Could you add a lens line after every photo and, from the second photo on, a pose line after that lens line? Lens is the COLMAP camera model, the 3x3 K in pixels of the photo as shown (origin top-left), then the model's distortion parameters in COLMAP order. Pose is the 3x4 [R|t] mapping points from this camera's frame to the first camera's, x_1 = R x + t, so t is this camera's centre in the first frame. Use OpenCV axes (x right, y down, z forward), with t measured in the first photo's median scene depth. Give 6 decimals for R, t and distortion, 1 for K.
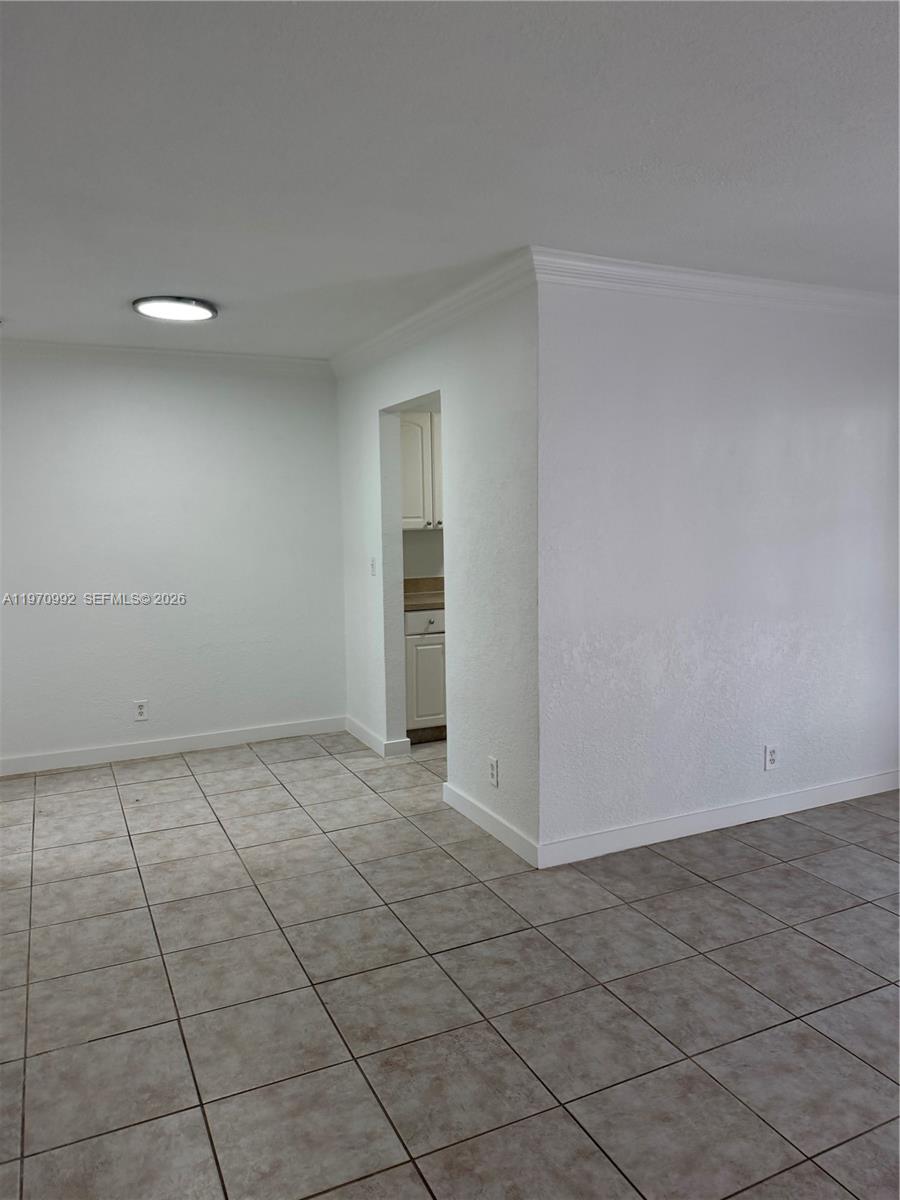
lens RADIAL K [[872.8, 0, 455.5], [0, 872.8, 602.6], [0, 0, 1]] dist [0.079397, -0.122490]
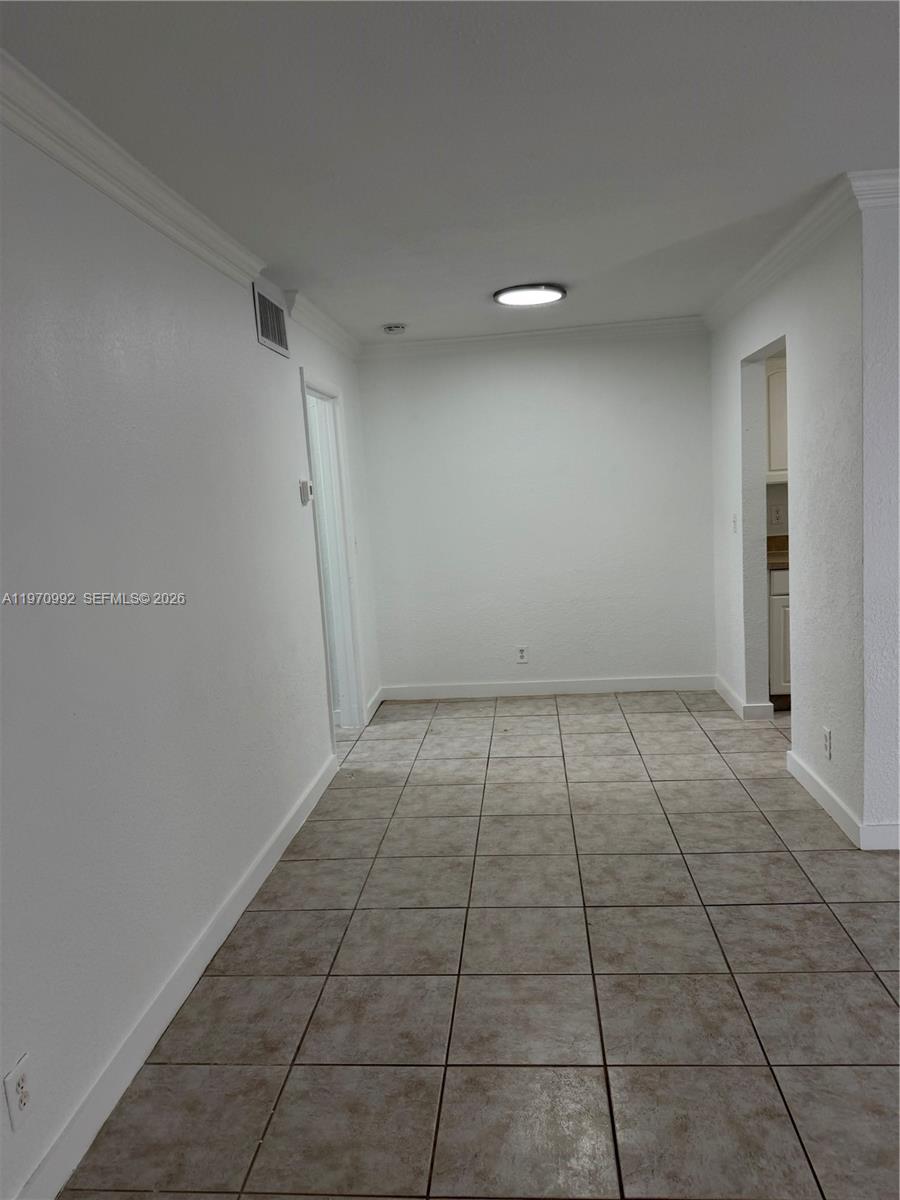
lens RADIAL K [[882.1, 0, 455.0], [0, 882.1, 593.7], [0, 0, 1]] dist [0.046272, -0.062812]
pose [[0.866633, 0.038973, -0.497422, 0.167294], [-0.021608, 0.998941, 0.040620, 0.004417], [0.498478, -0.024454, 0.866557, -0.014802]]
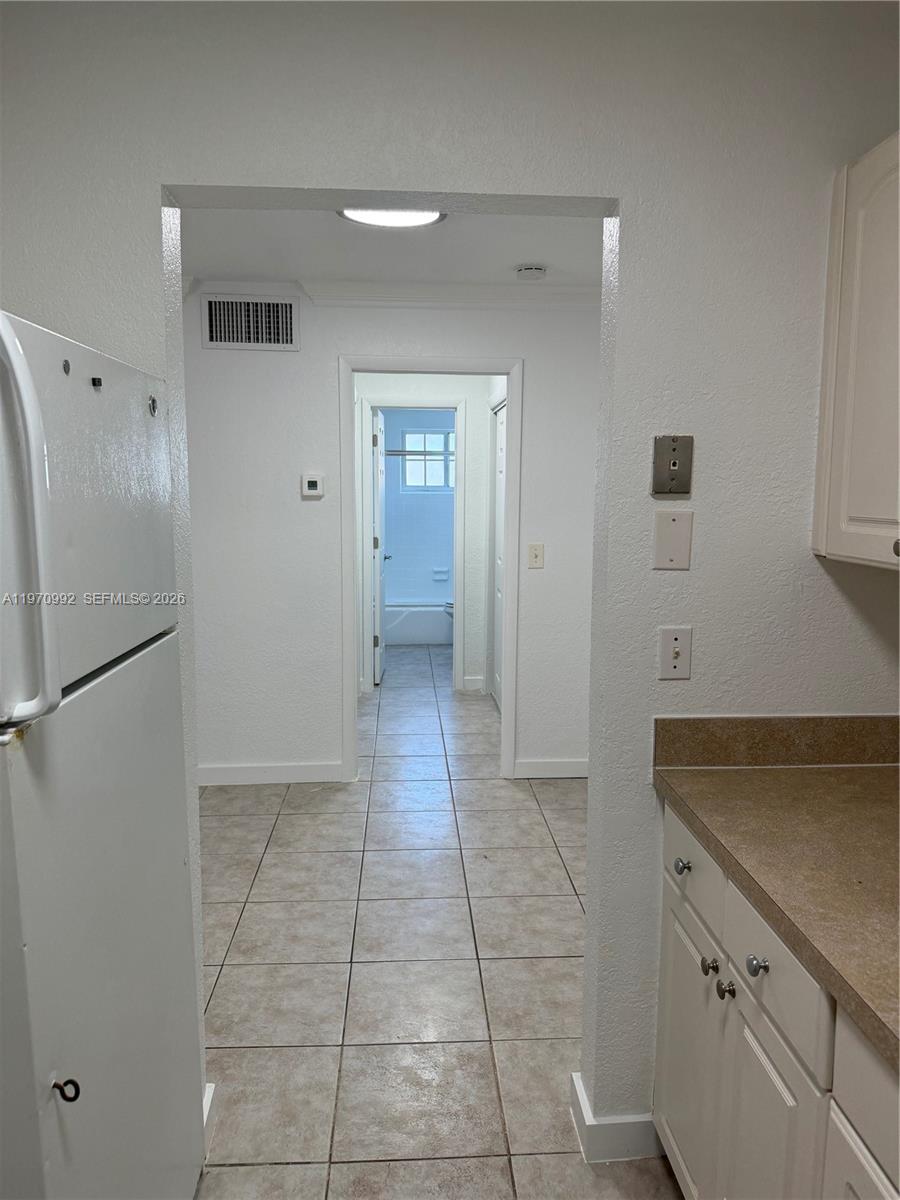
lens RADIAL K [[882.1, 0, 455.0], [0, 882.1, 593.7], [0, 0, 1]] dist [0.046272, -0.062812]
pose [[-0.369157, 0.162239, -0.915096, 0.389663], [-0.107841, 0.970516, 0.215569, -0.198557], [0.923089, 0.178263, -0.340777, 1.416471]]
